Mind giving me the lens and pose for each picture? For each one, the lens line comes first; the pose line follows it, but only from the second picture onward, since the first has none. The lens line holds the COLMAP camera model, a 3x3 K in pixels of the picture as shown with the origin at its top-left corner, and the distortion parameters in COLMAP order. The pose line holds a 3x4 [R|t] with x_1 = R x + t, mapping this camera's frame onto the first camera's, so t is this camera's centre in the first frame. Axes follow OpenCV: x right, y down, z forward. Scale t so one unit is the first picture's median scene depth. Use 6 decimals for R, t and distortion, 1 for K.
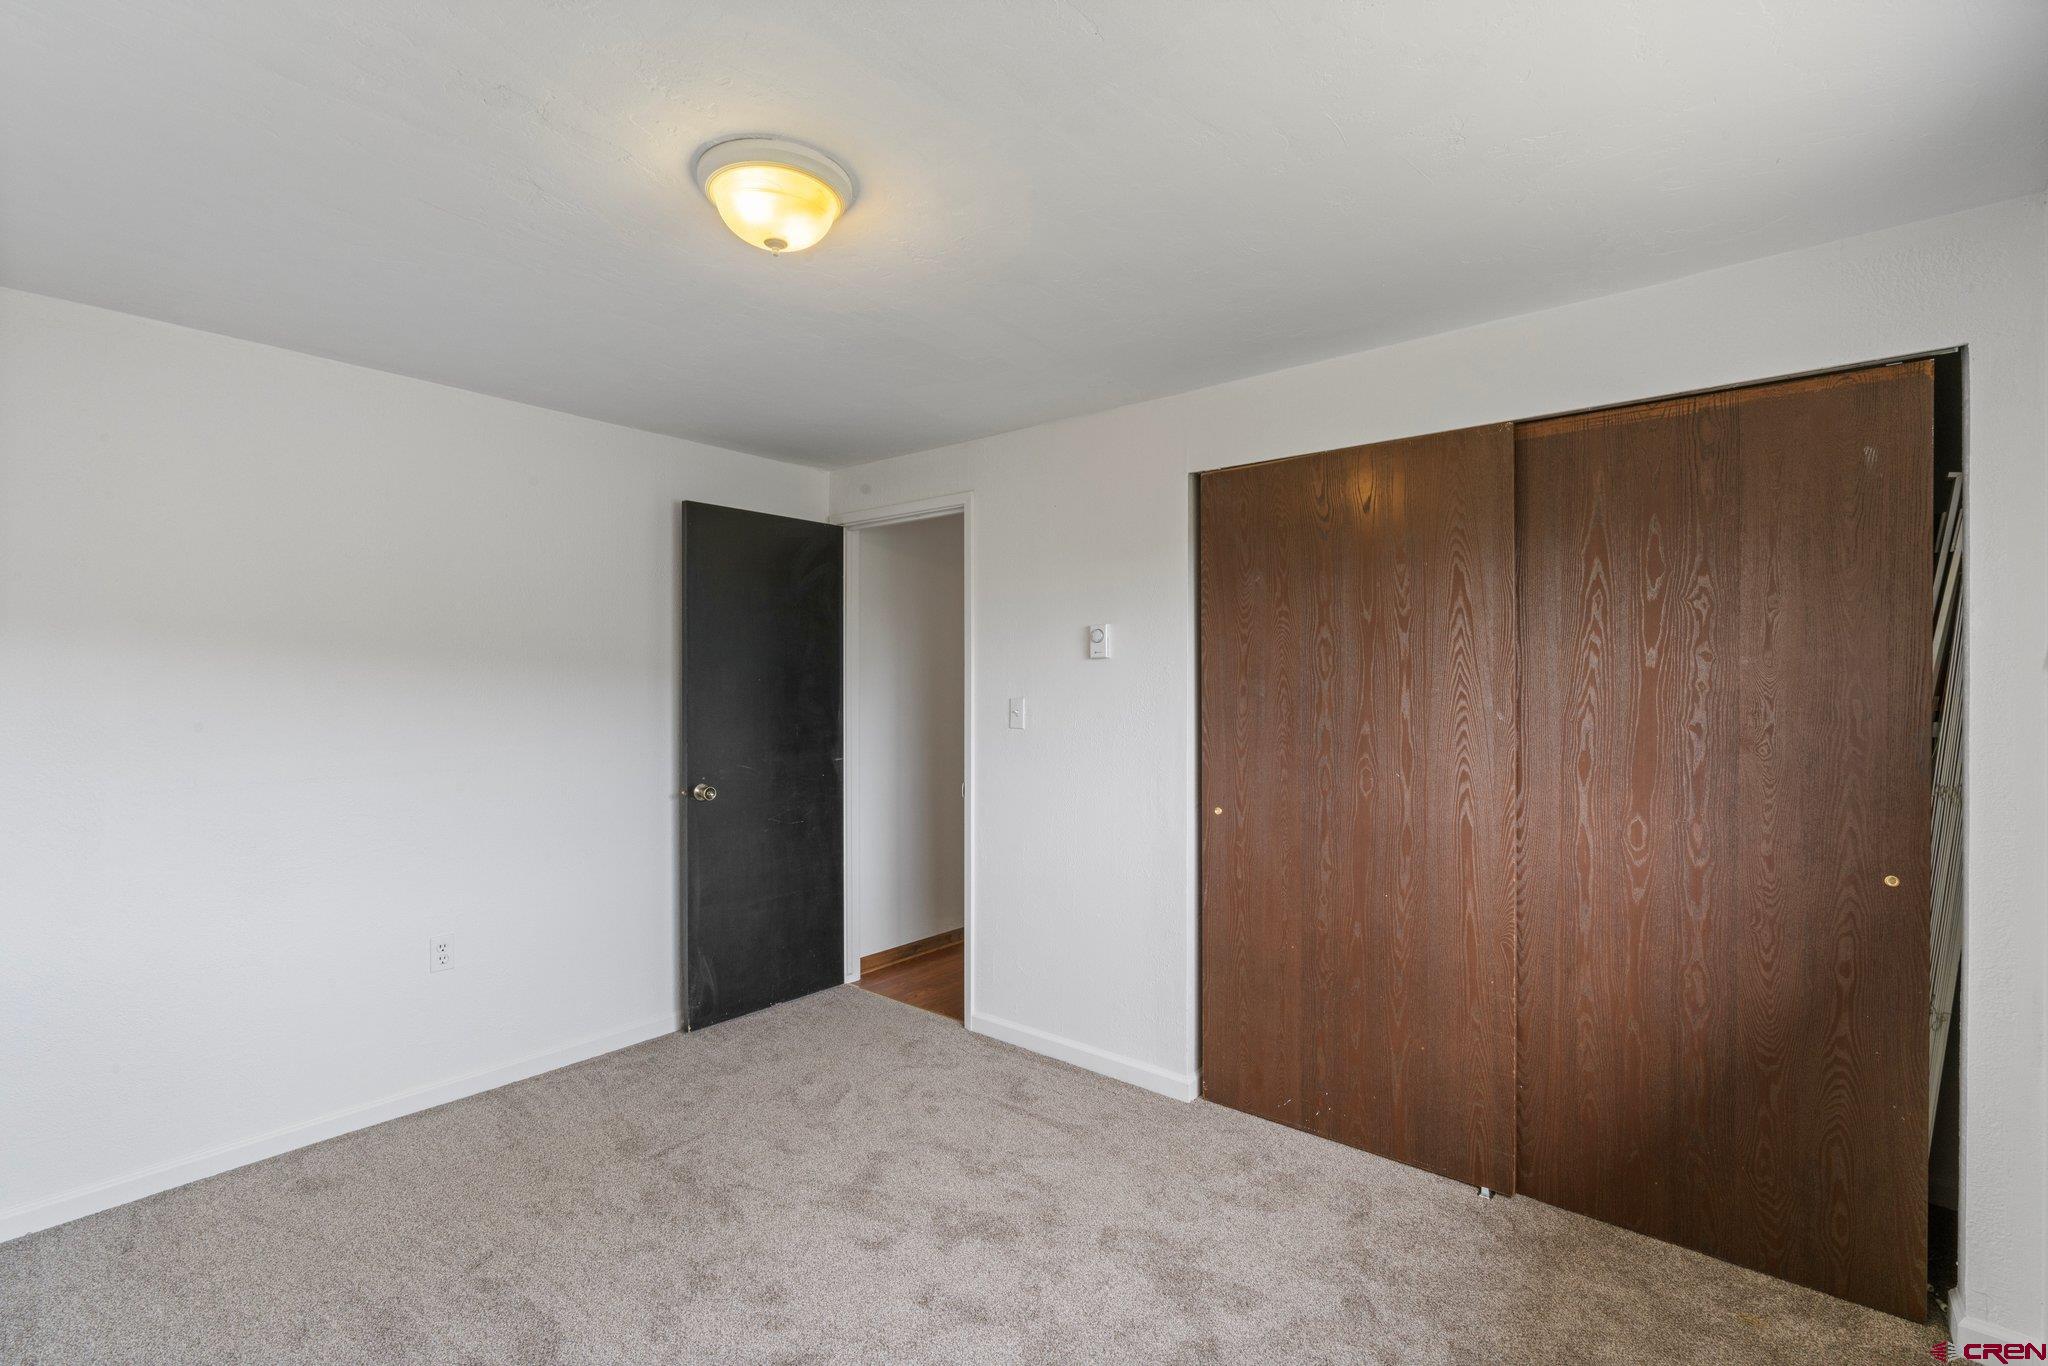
lens RADIAL K [[913.0, 0, 1024.5], [0, 913.0, 684.8], [0, 0, 1]] dist [-0.000453, 0.000517]
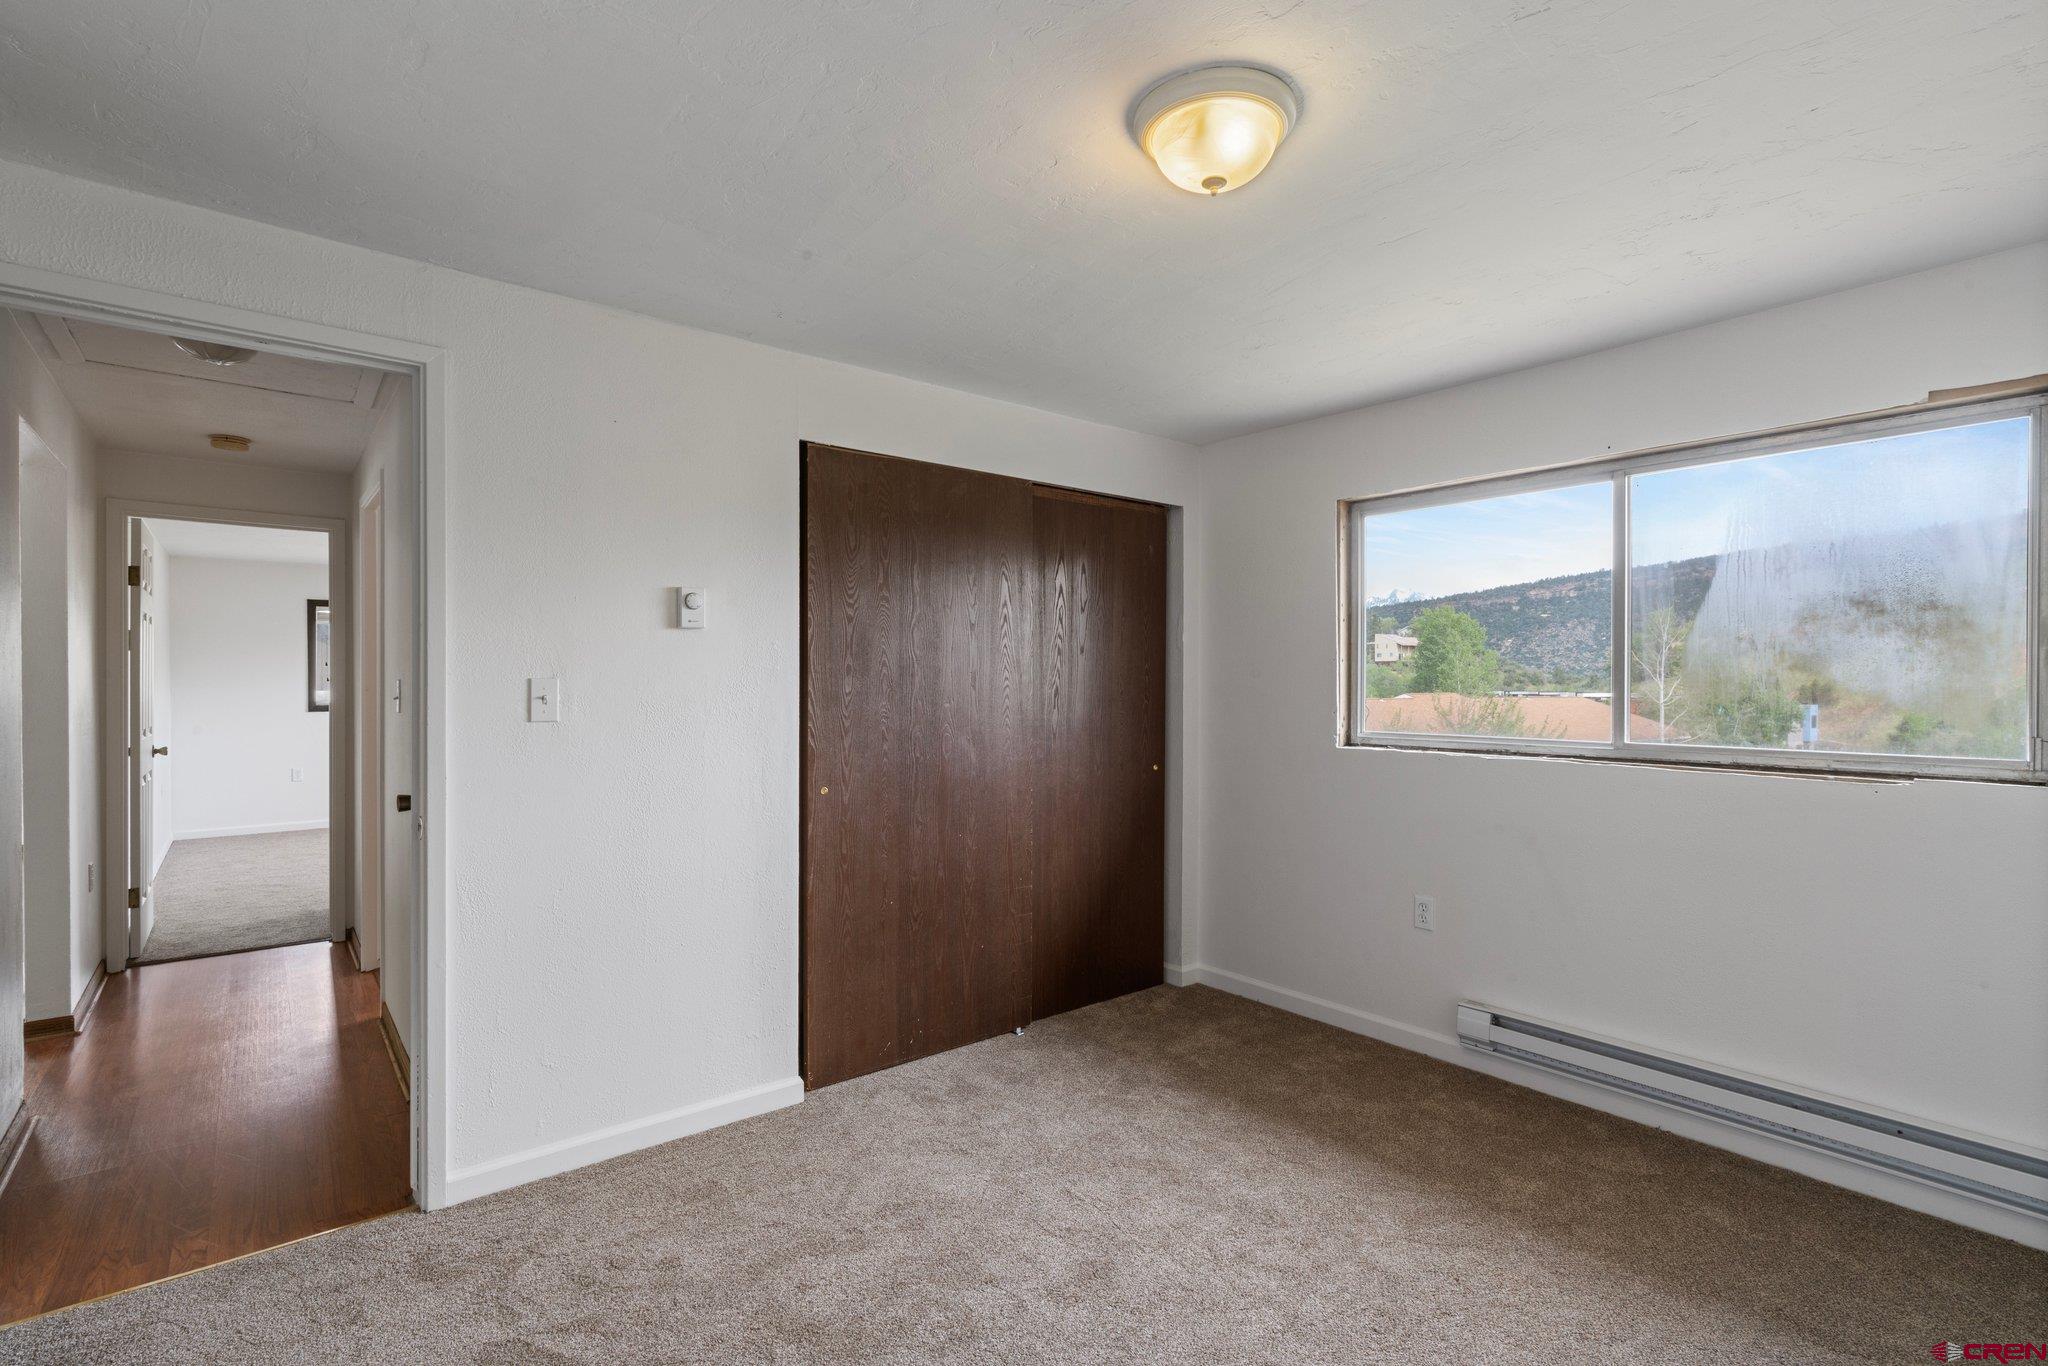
lens RADIAL K [[939.9, 0, 1024.0], [0, 939.9, 683.0], [0, 0, 1]] dist [-0.000791, -0.000061]
pose [[0.203071, -0.003894, 0.979156, -0.792977], [-0.002467, 0.999987, 0.004488, 0.017449], [-0.979161, -0.003327, 0.203058, 0.624459]]
